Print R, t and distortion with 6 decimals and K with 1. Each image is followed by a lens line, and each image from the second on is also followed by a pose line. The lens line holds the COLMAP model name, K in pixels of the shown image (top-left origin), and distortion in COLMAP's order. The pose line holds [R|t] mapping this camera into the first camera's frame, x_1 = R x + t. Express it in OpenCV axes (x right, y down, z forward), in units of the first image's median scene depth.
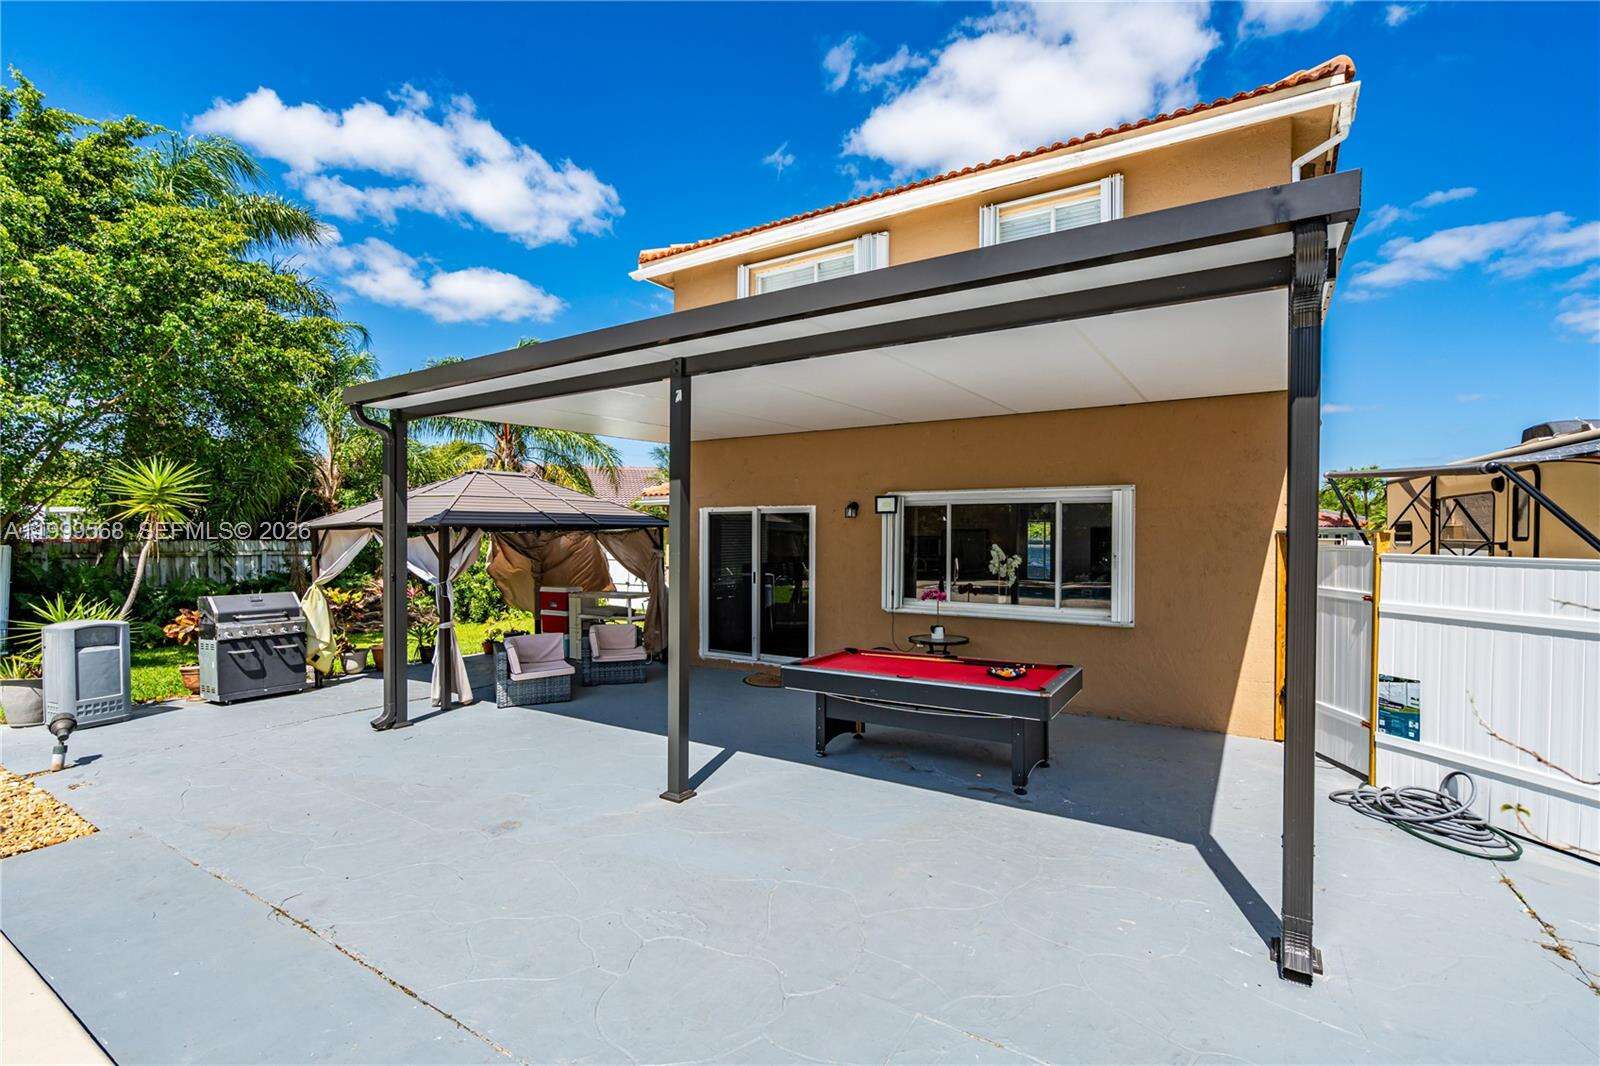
lens RADIAL K [[735.7, 0, 799.9], [0, 735.7, 525.1], [0, 0, 1]] dist [0.000042, 0.000379]
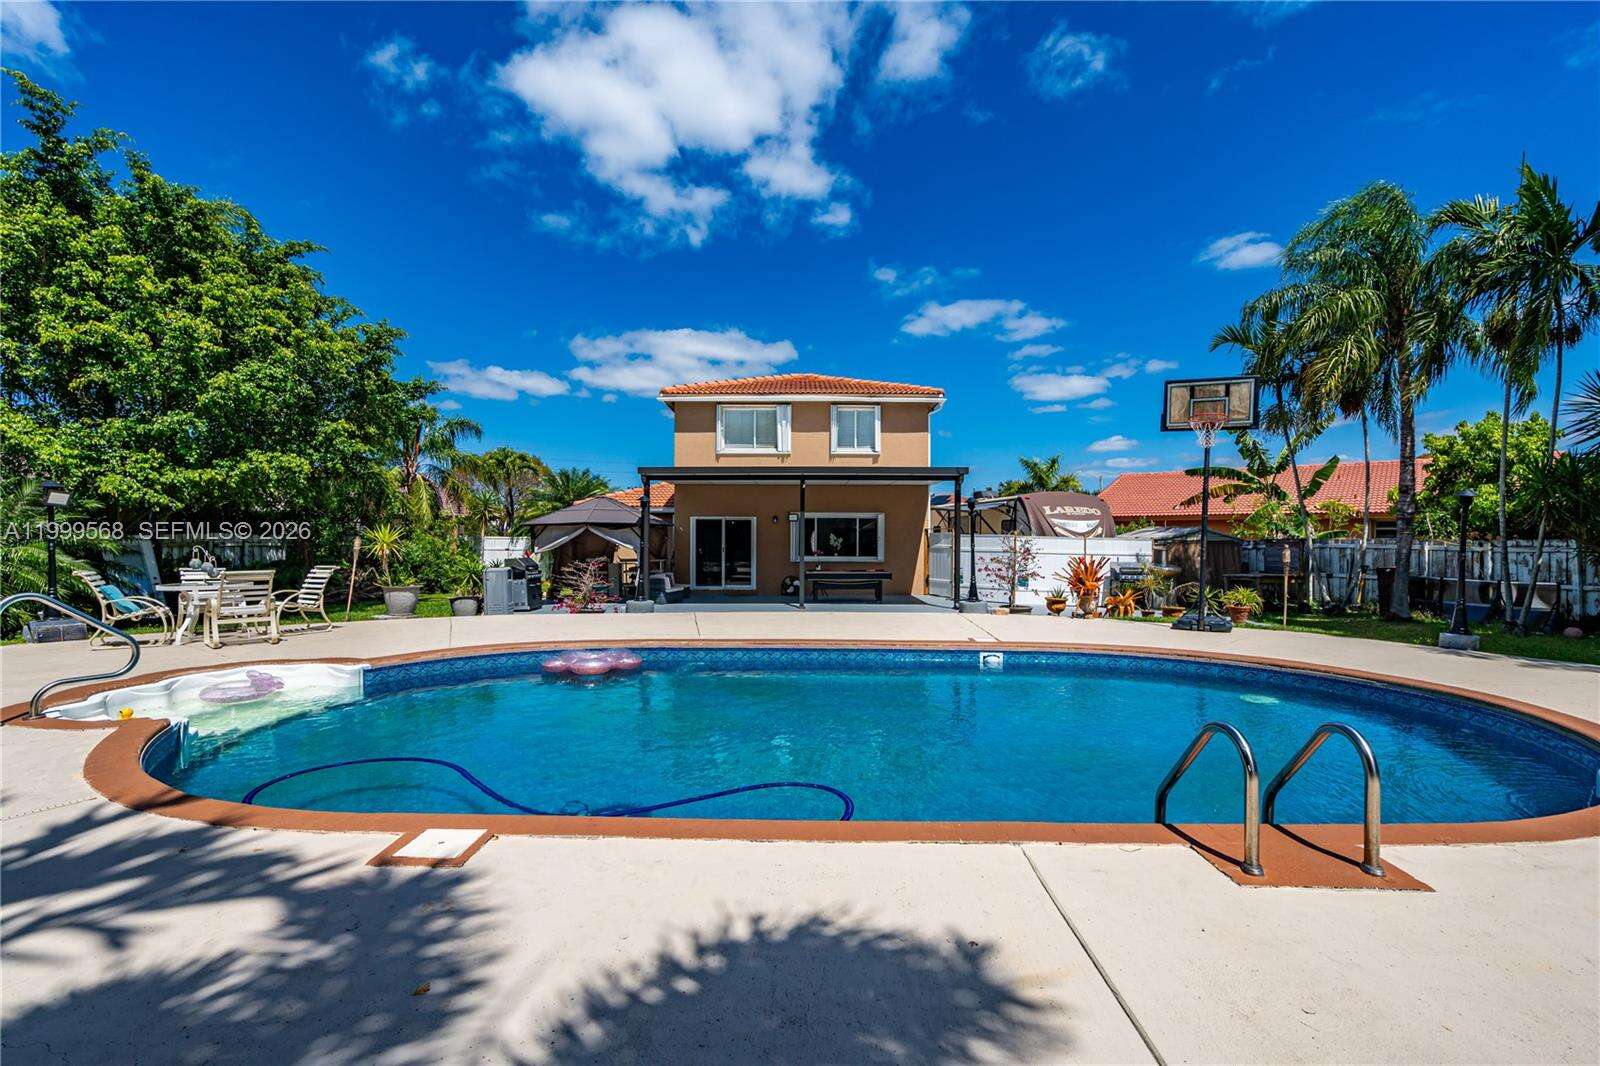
lens RADIAL K [[735.7, 0, 799.9], [0, 735.7, 525.1], [0, 0, 1]] dist [0.000042, 0.000379]
pose [[0.870431, 0.004328, 0.492272, -1.075389], [-0.005295, 0.999986, 0.000572, -0.004549], [-0.492262, -0.003104, 0.870441, -1.150276]]
